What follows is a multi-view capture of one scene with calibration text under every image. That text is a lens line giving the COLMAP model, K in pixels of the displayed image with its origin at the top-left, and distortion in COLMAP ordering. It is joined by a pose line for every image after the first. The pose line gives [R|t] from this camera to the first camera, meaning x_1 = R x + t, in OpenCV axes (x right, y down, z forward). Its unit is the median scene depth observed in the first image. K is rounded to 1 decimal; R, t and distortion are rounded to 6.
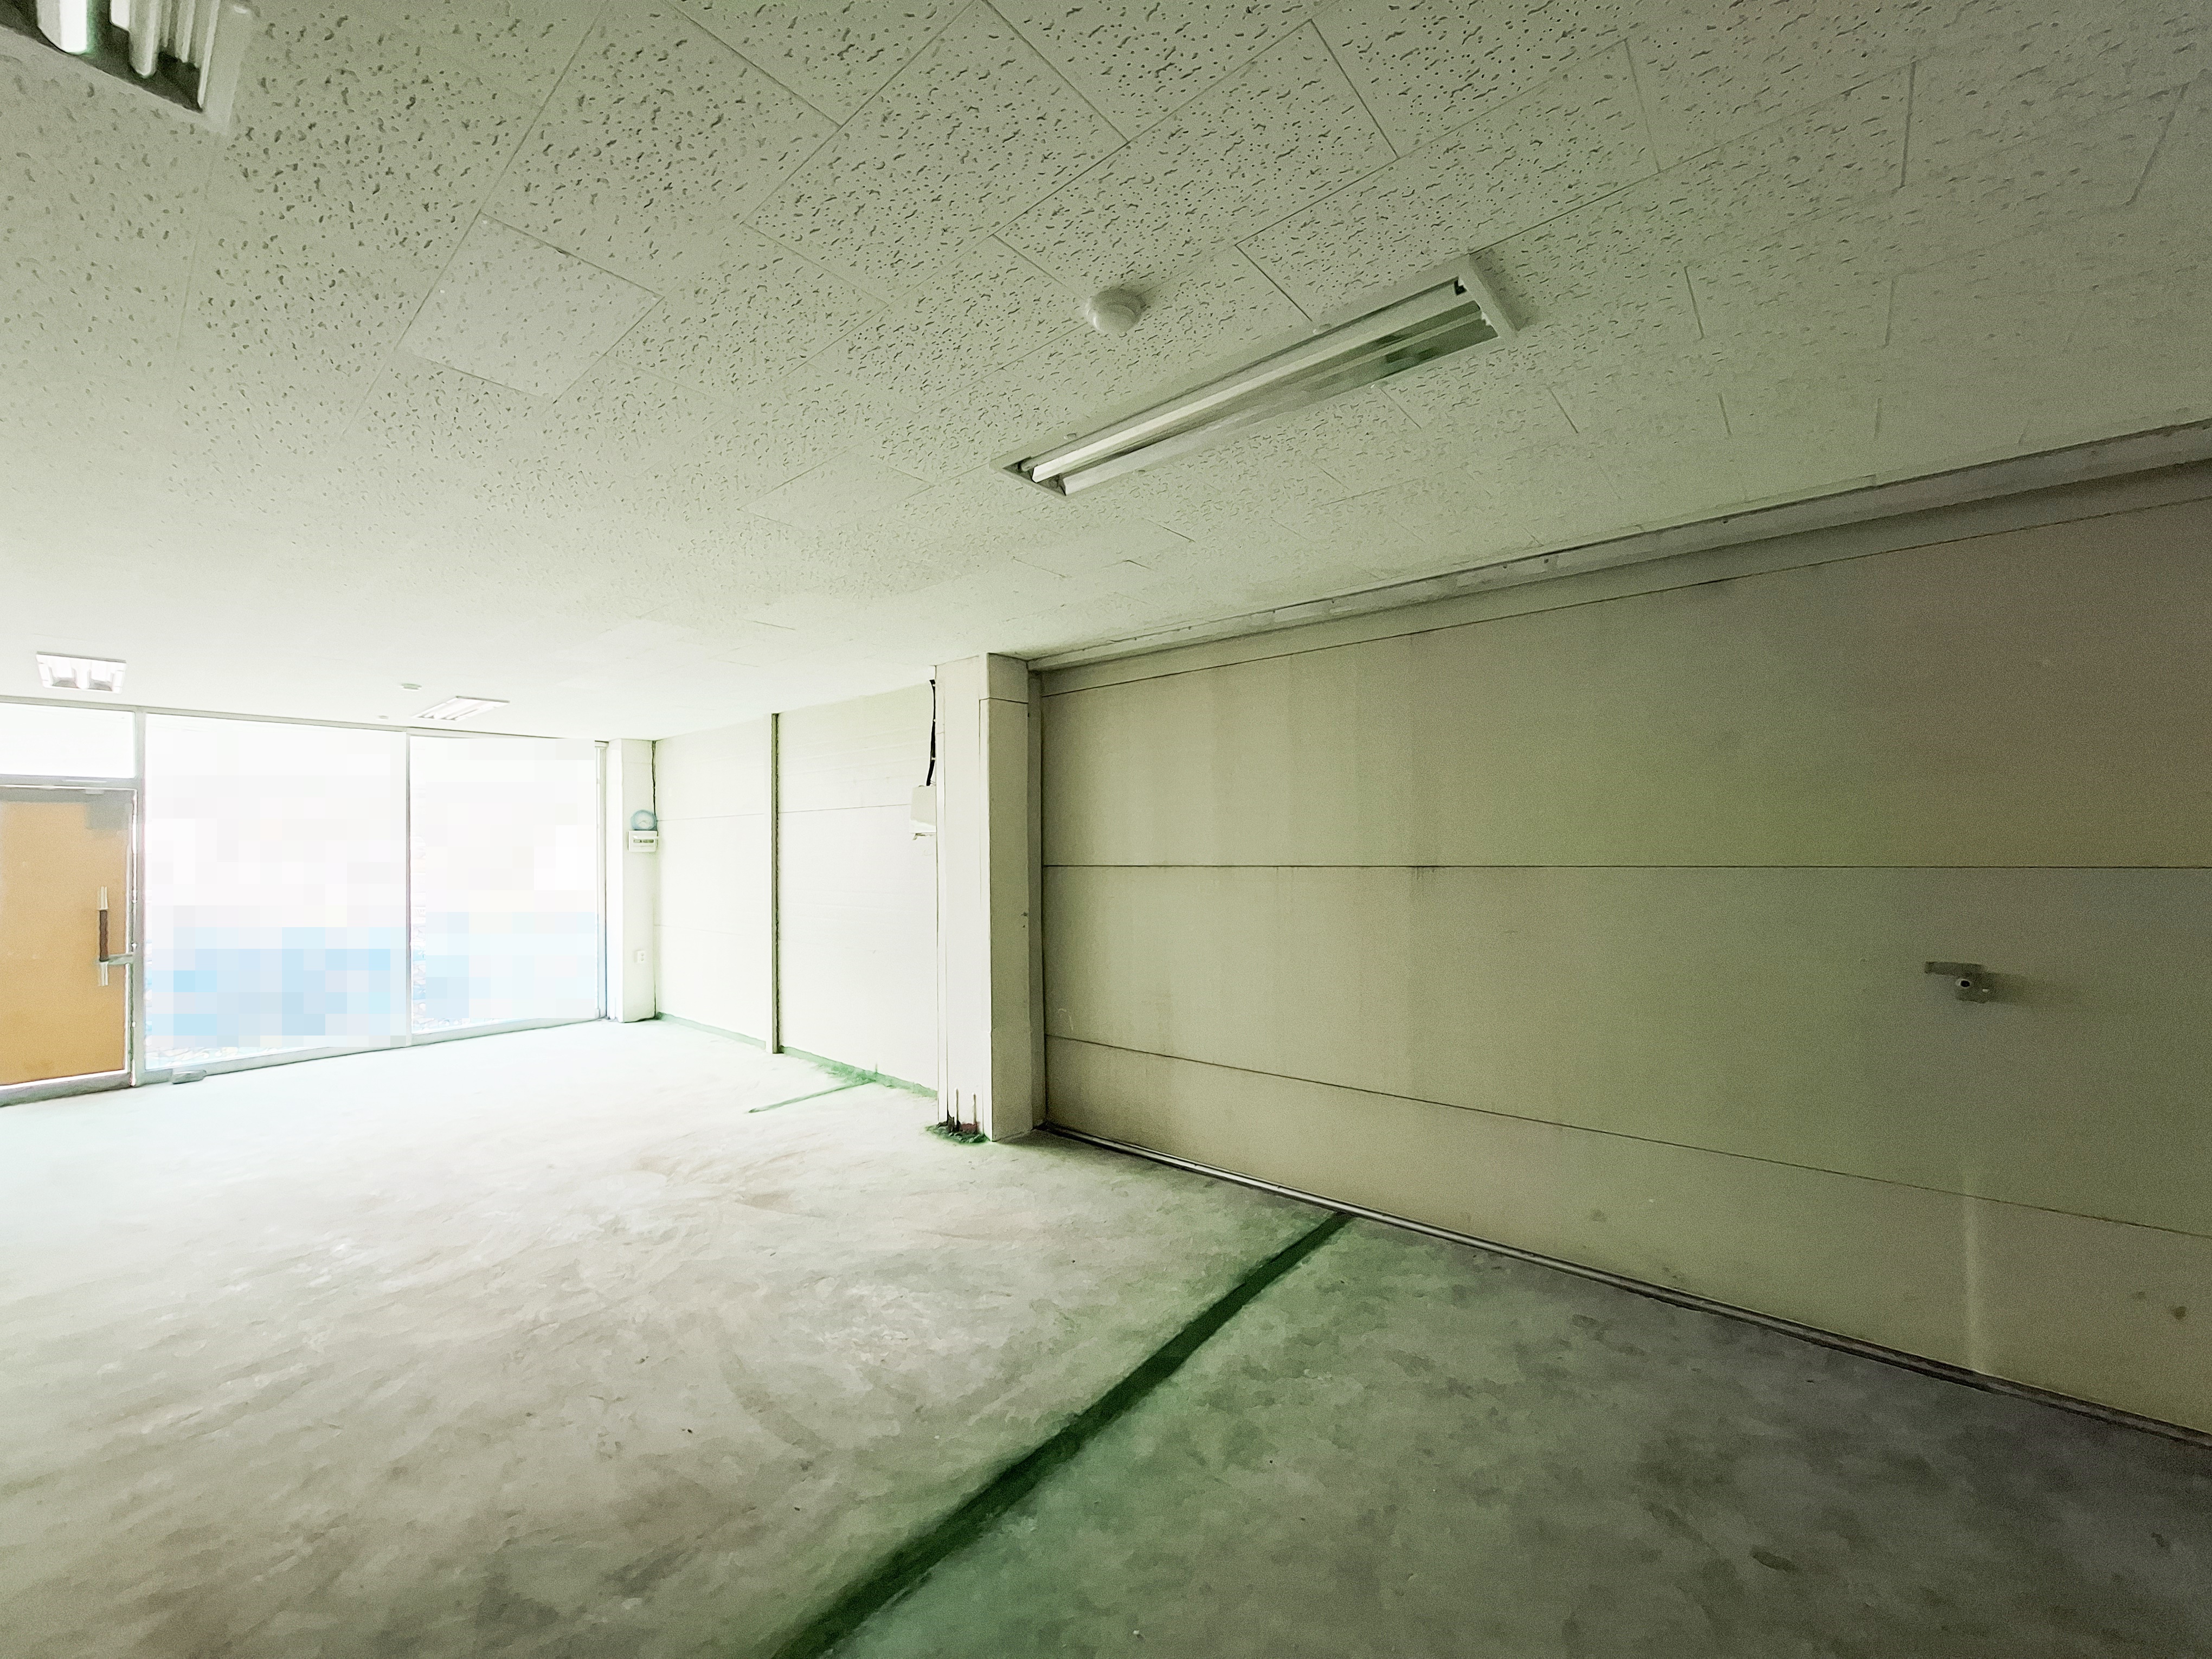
lens RADIAL K [[866.5, 0, 1108.8], [0, 866.5, 836.2], [0, 0, 1]] dist [-0.001321, -0.000018]
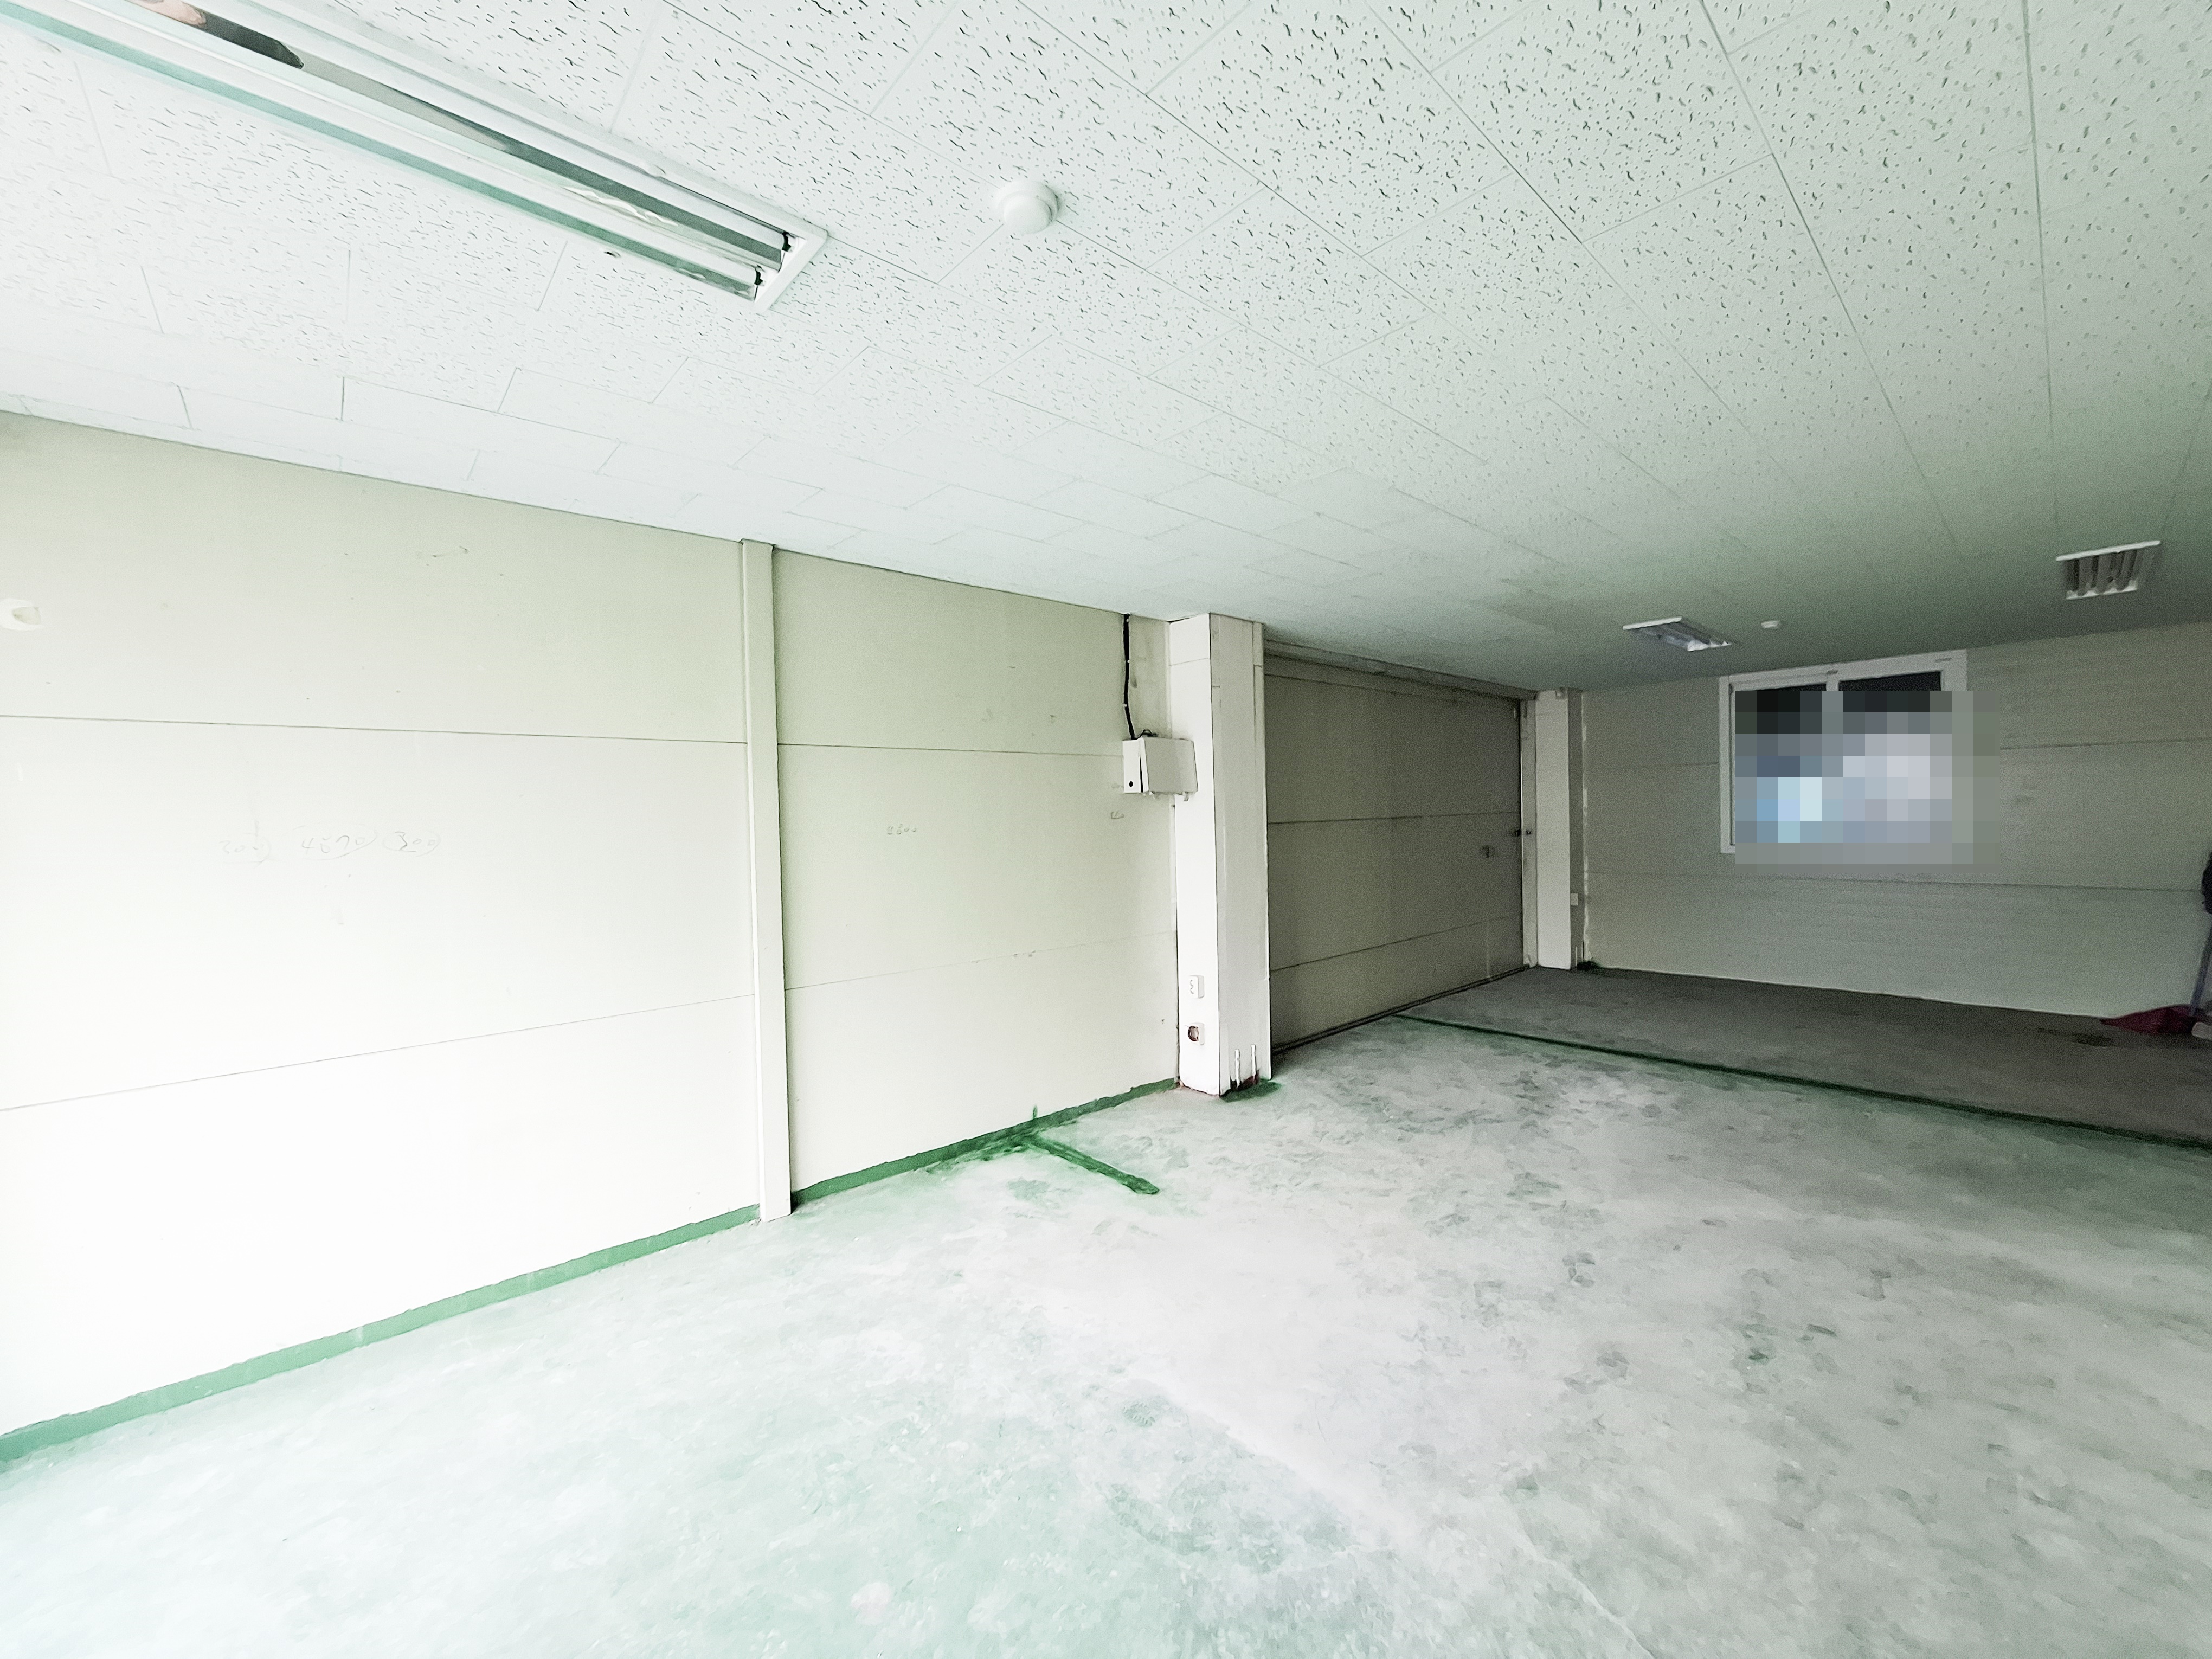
lens RADIAL K [[875.5, 0, 1113.1], [0, 875.5, 891.8], [0, 0, 1]] dist [-0.000088, -0.000278]
pose [[0.131200, -0.085045, 0.987701, -1.317559], [-0.002393, 0.996283, 0.086102, 0.020504], [-0.991353, -0.013660, 0.130509, 1.125023]]
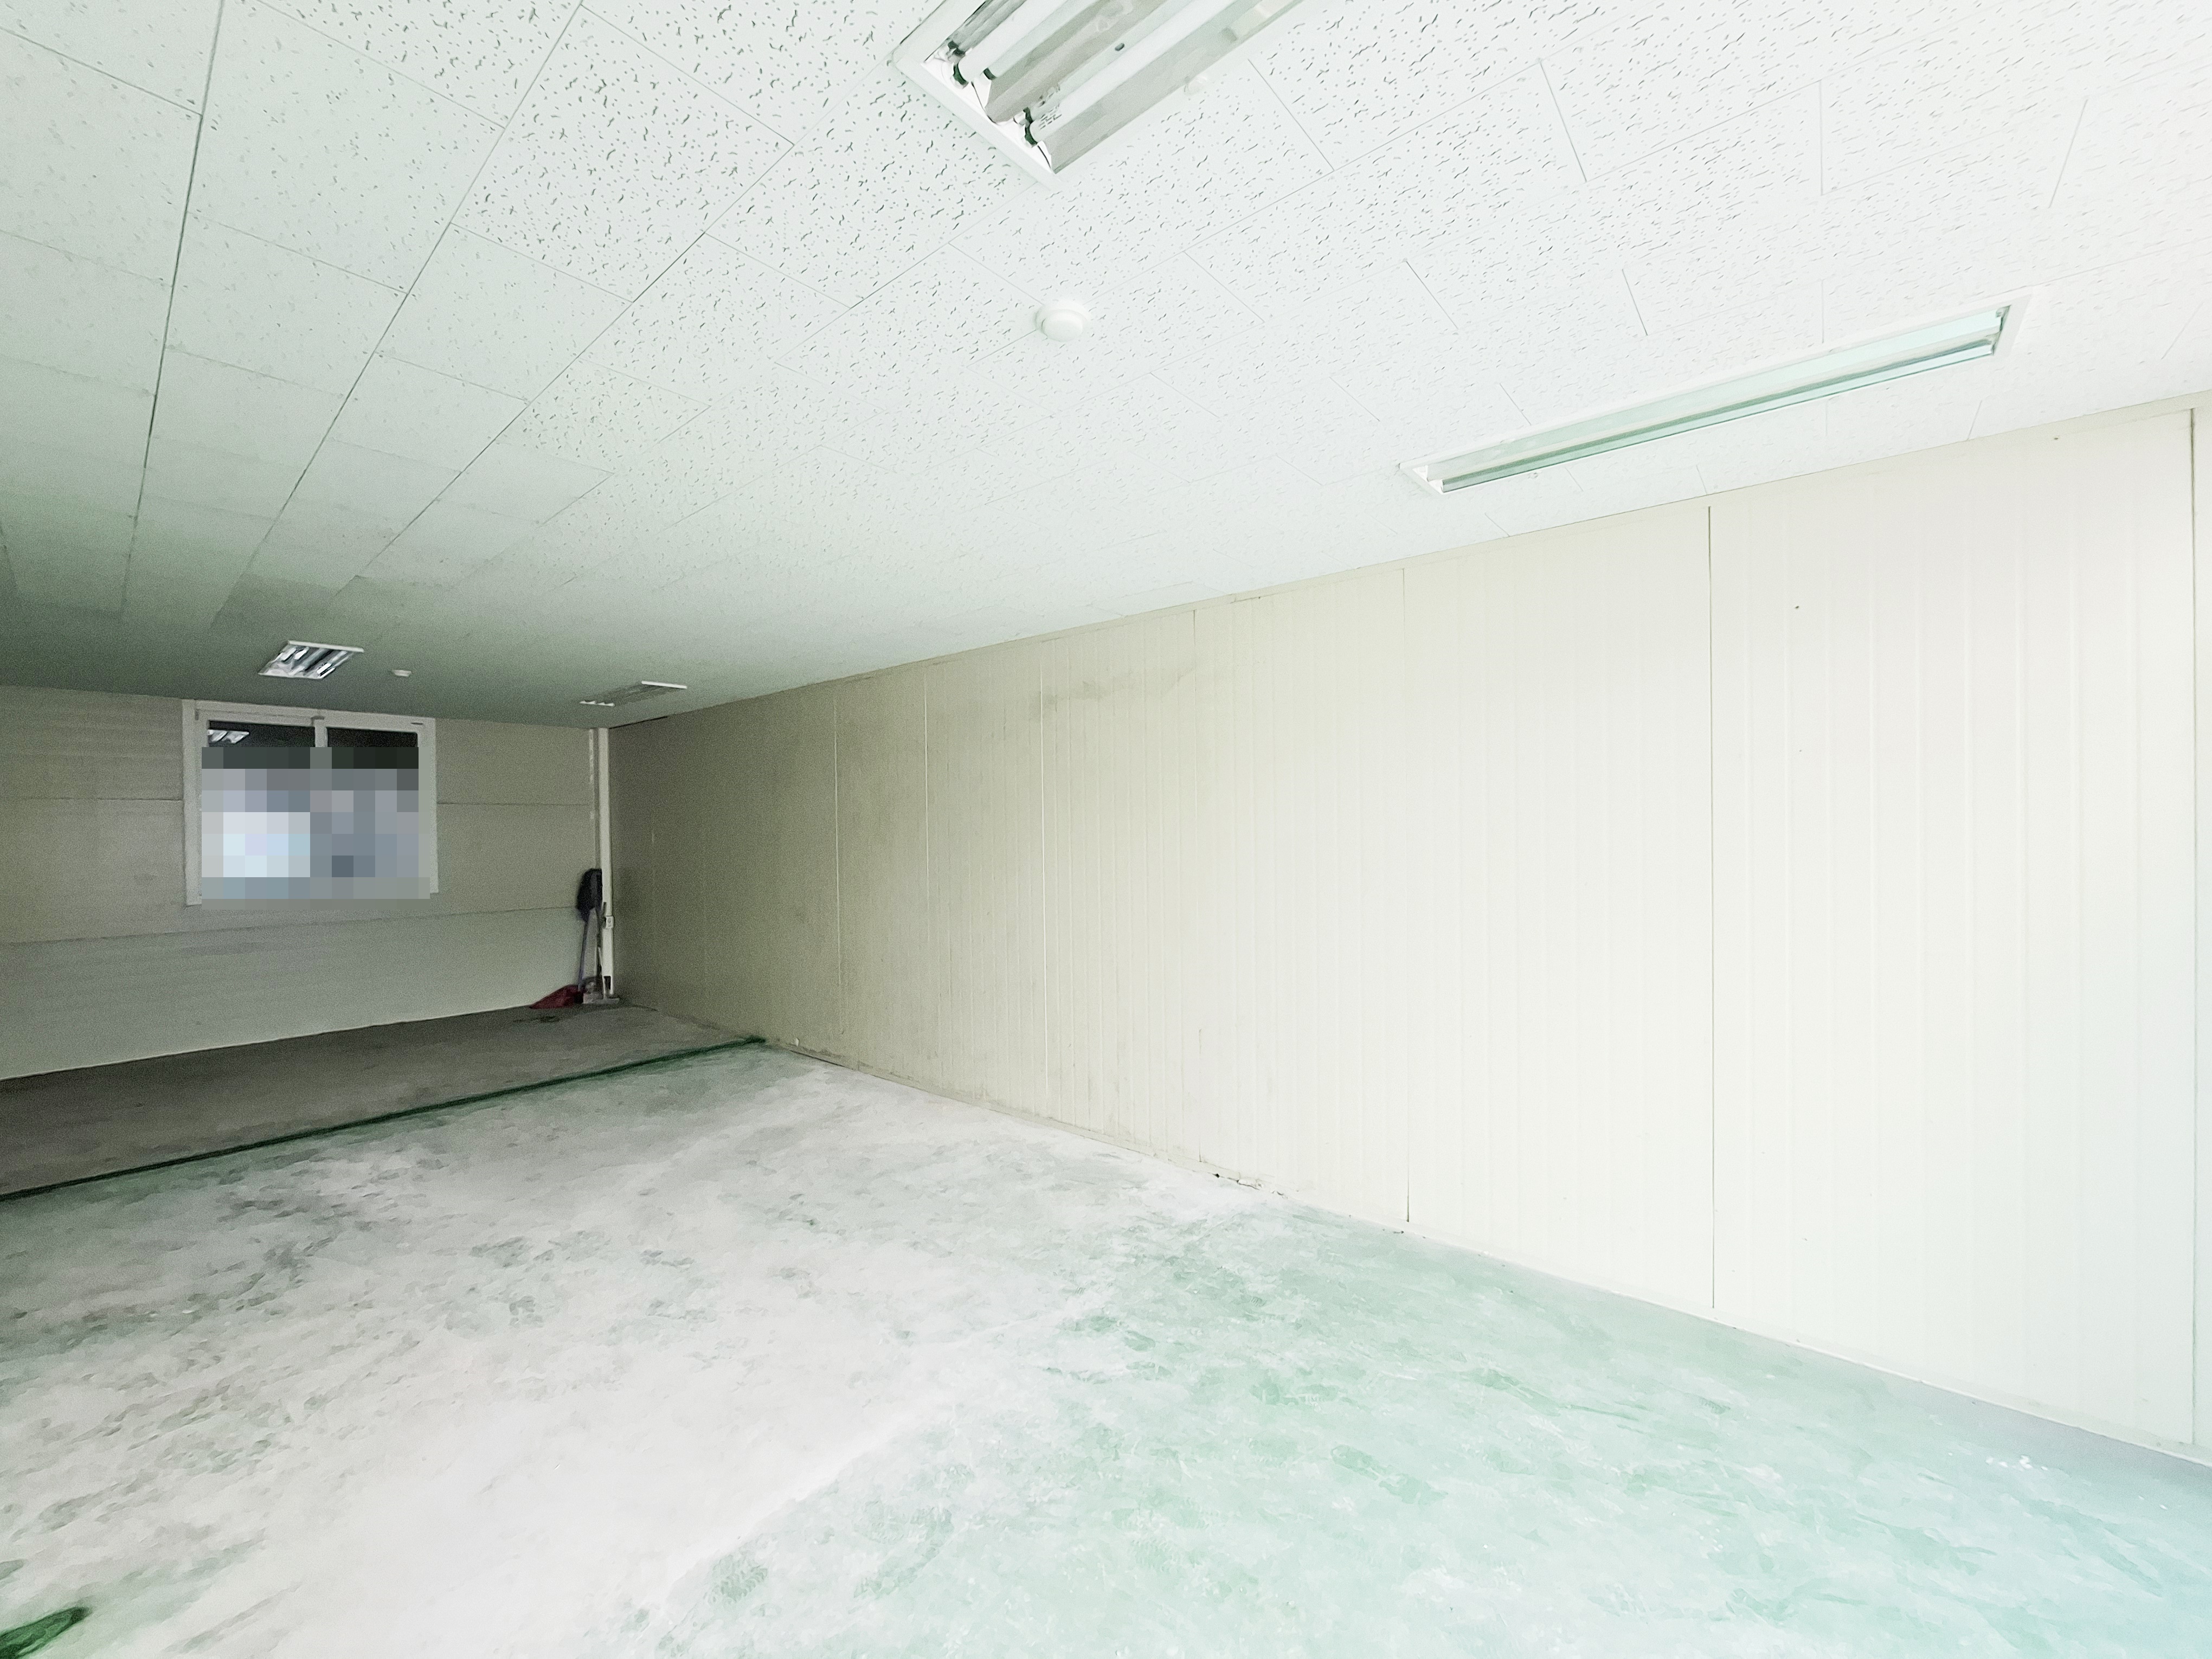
lens RADIAL K [[866.5, 0, 1108.8], [0, 866.5, 836.2], [0, 0, 1]] dist [-0.001321, -0.000018]
pose [[-0.999833, 0.015825, -0.009086, -0.990771], [0.015999, 0.999684, -0.019370, 0.028710], [0.008776, -0.019512, -0.999771, 1.617771]]
